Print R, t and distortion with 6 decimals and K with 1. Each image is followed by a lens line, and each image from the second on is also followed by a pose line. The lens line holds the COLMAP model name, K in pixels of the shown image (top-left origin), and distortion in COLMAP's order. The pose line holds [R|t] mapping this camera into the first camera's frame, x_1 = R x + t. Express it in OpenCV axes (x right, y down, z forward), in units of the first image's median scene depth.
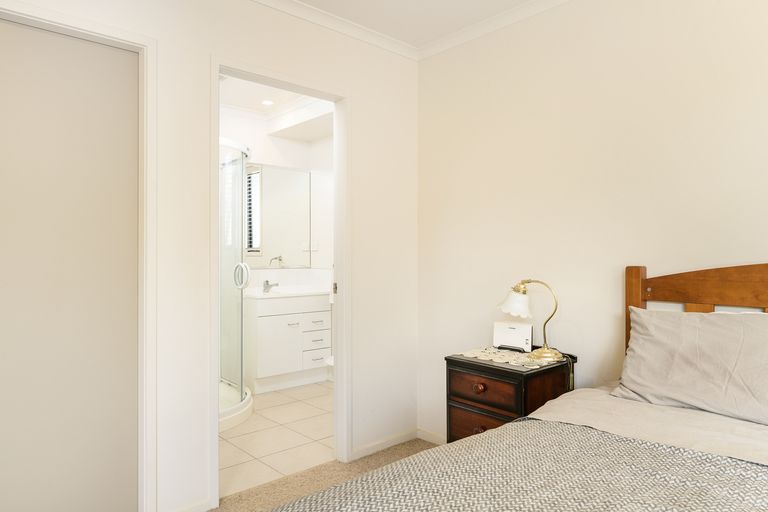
lens RADIAL K [[505.6, 0, 384.0], [0, 505.6, 256.0], [0, 0, 1]] dist [0.002565, 0.000239]
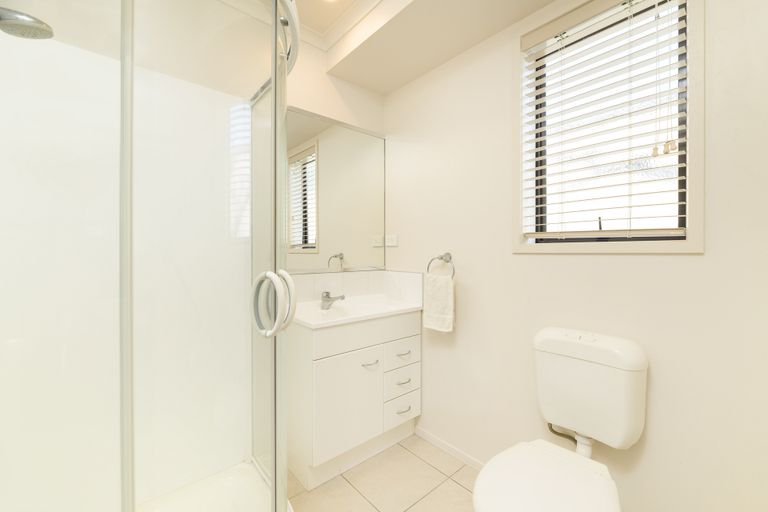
lens RADIAL K [[315.8, 0, 384.0], [0, 315.8, 256.0], [0, 0, 1]] dist [-0.000089, 0.000001]
pose [[0.999606, -0.000399, -0.028054, -0.143347], [0.000791, 0.999902, 0.013945, -0.003226], [0.028046, -0.013961, 0.999509, 0.581447]]
